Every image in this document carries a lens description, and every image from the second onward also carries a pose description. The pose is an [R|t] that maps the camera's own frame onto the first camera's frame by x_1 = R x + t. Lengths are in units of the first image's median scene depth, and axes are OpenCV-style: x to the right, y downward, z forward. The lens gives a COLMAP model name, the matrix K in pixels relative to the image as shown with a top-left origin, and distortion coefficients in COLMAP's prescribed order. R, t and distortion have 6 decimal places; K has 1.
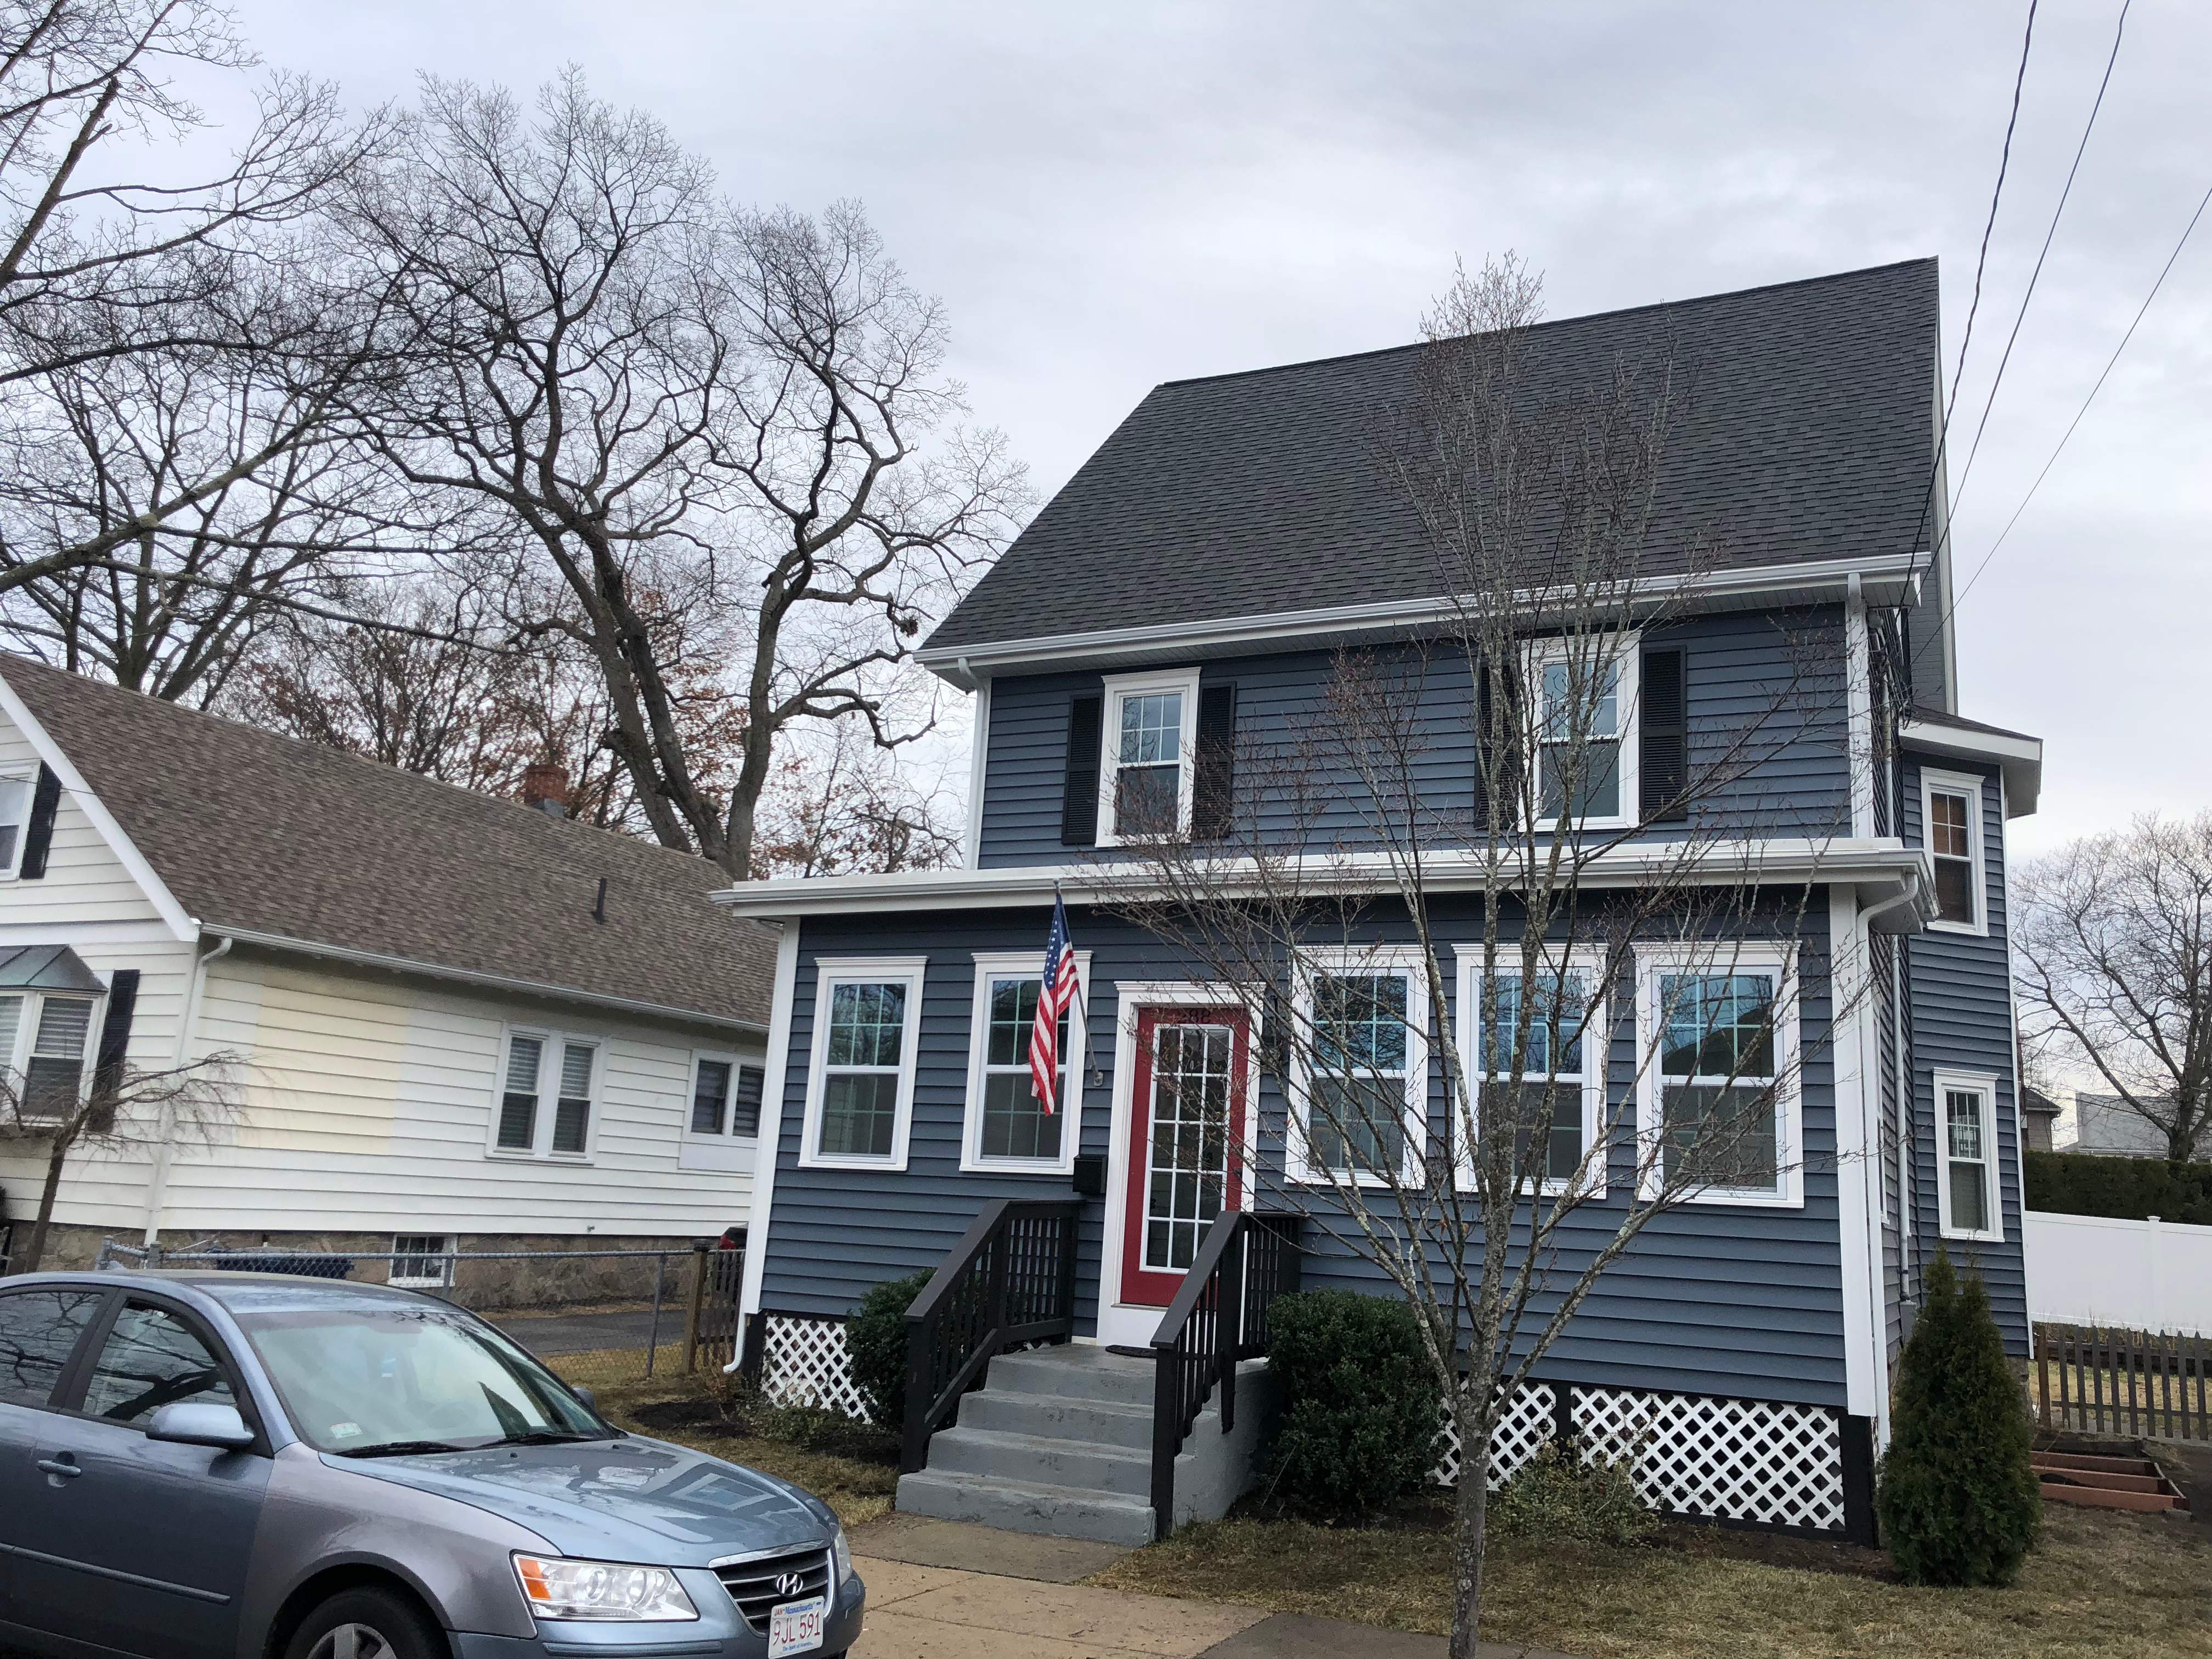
lens RADIAL K [[1773.4, 0, 1107.2], [0, 1773.4, 804.8], [0, 0, 1]] dist [0.046464, -0.031180]
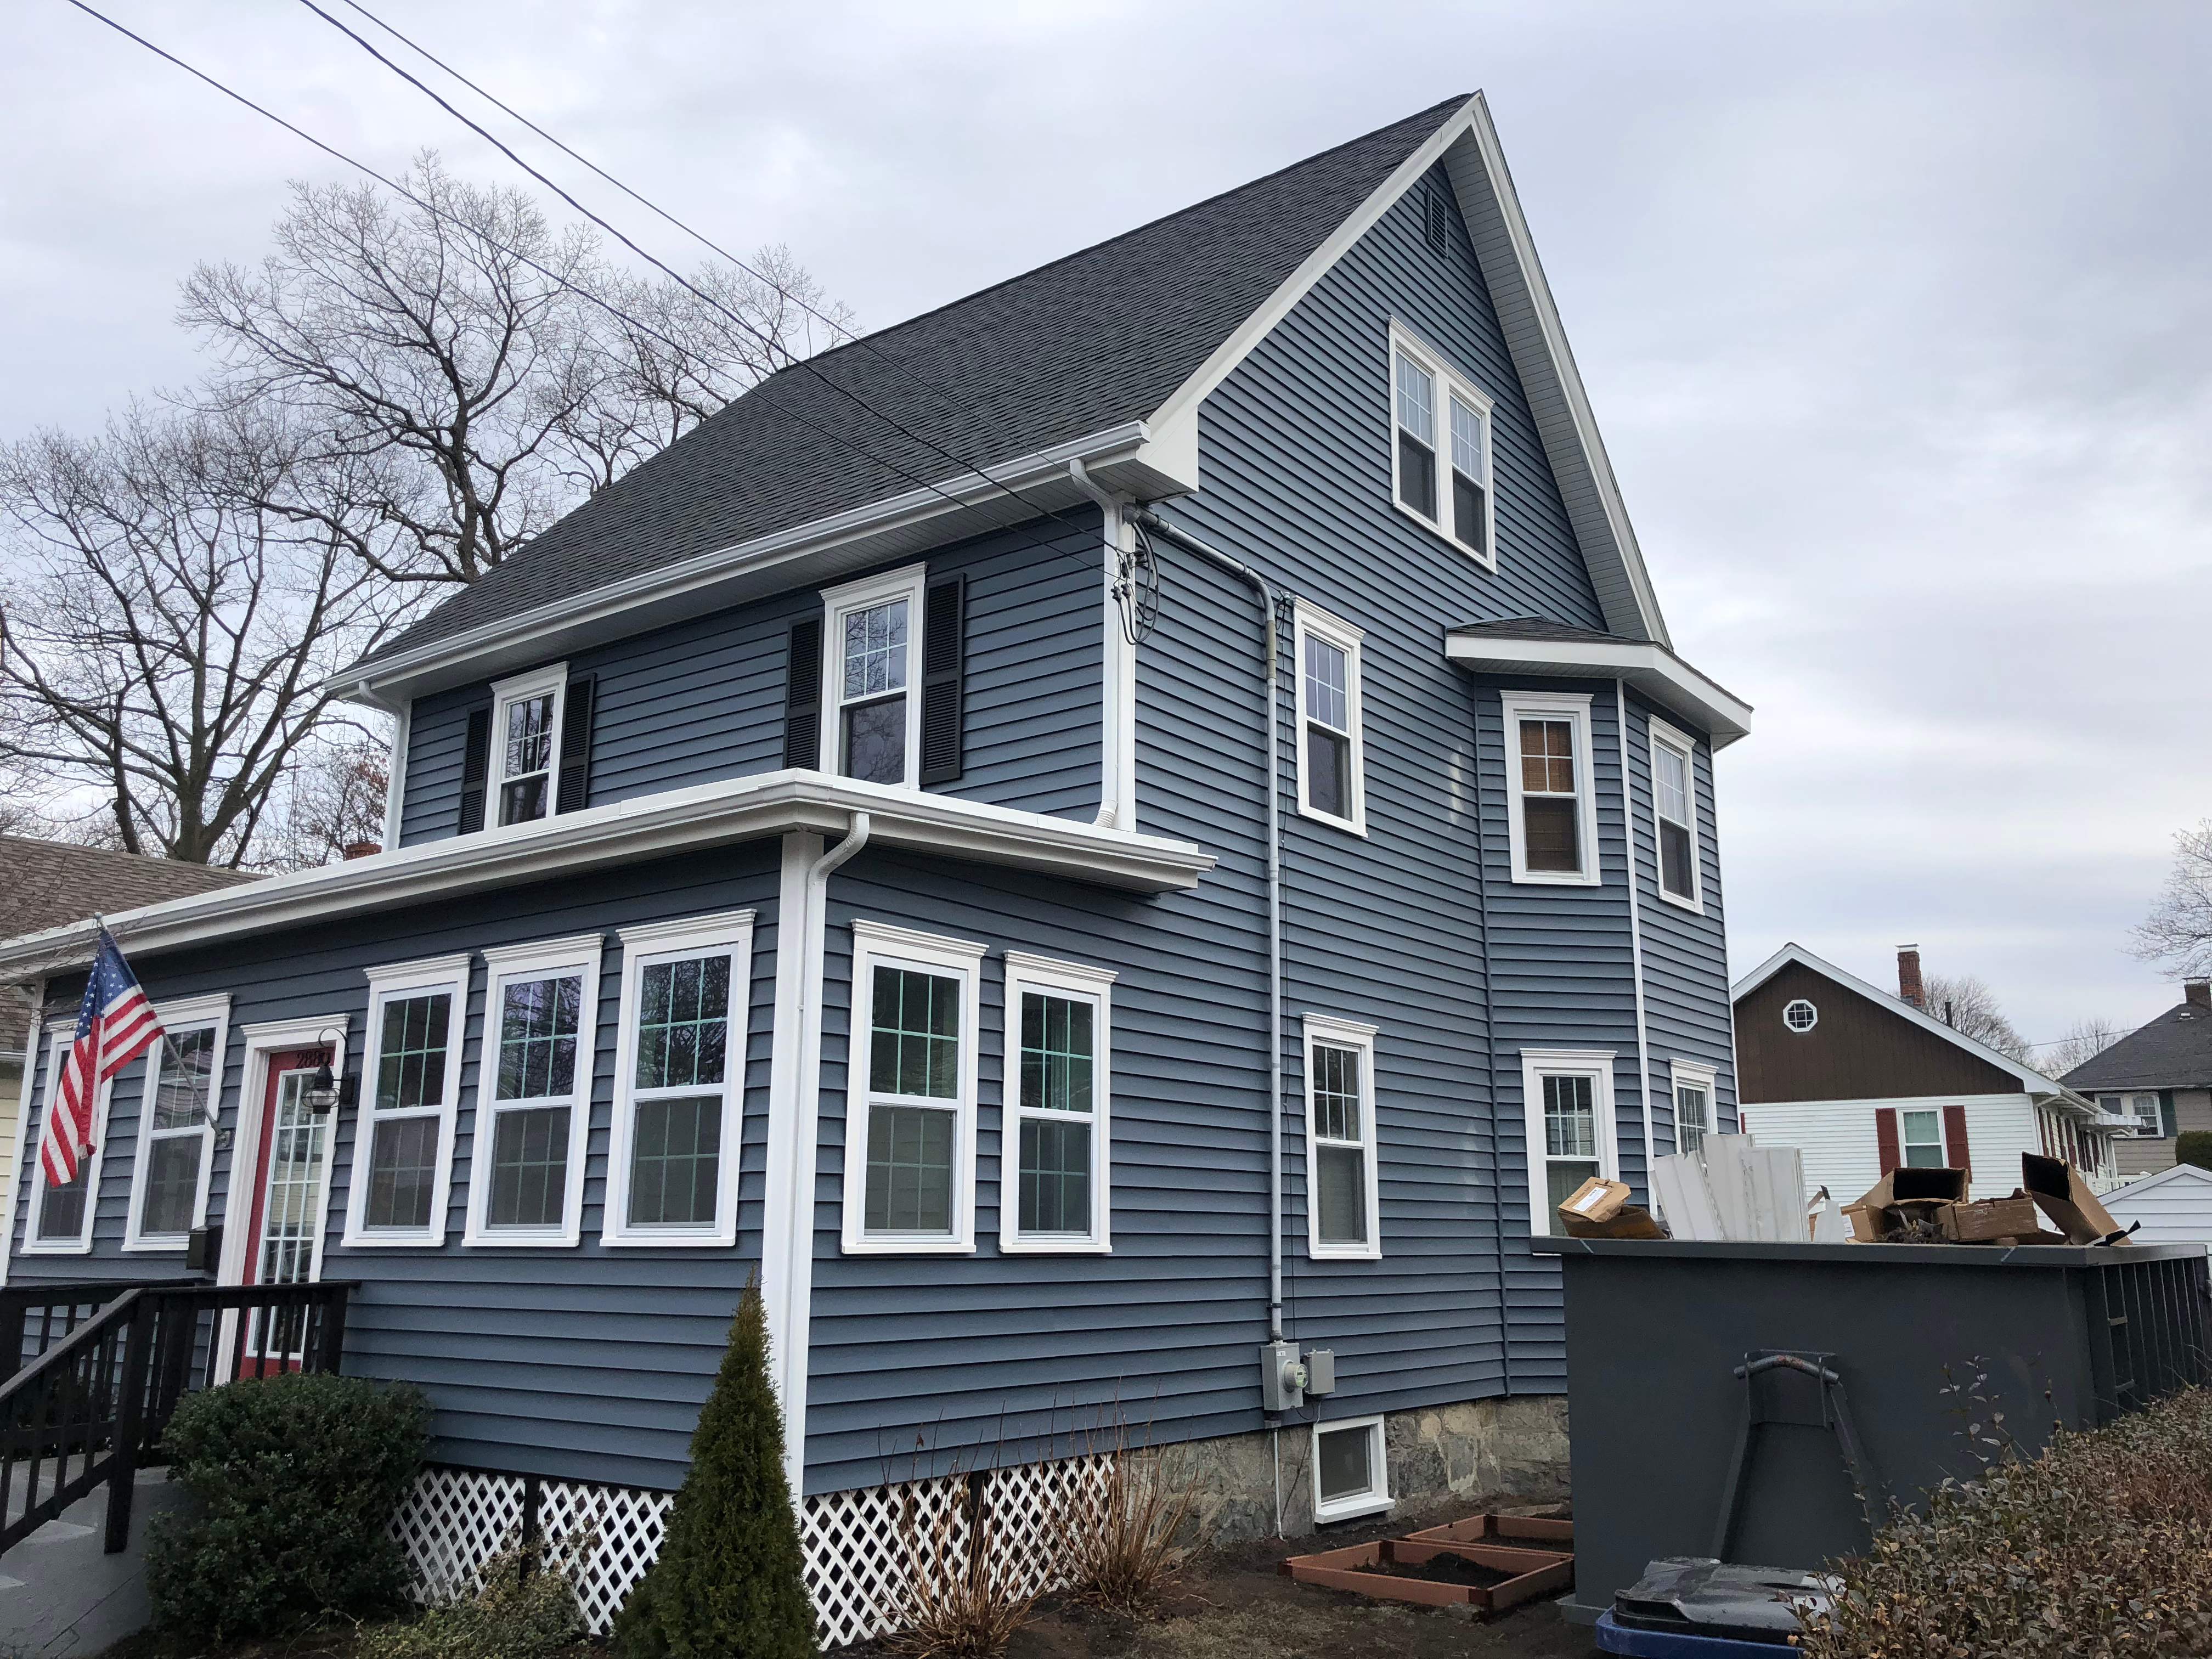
lens RADIAL K [[1773.4, 0, 1113.3], [0, 1773.4, 818.3], [0, 0, 1]] dist [0.046464, -0.031180]
pose [[0.978192, -0.095297, -0.184551, 0.638571], [0.091974, 0.995409, -0.026502, 0.065454], [0.186229, 0.008950, 0.982466, 0.225699]]
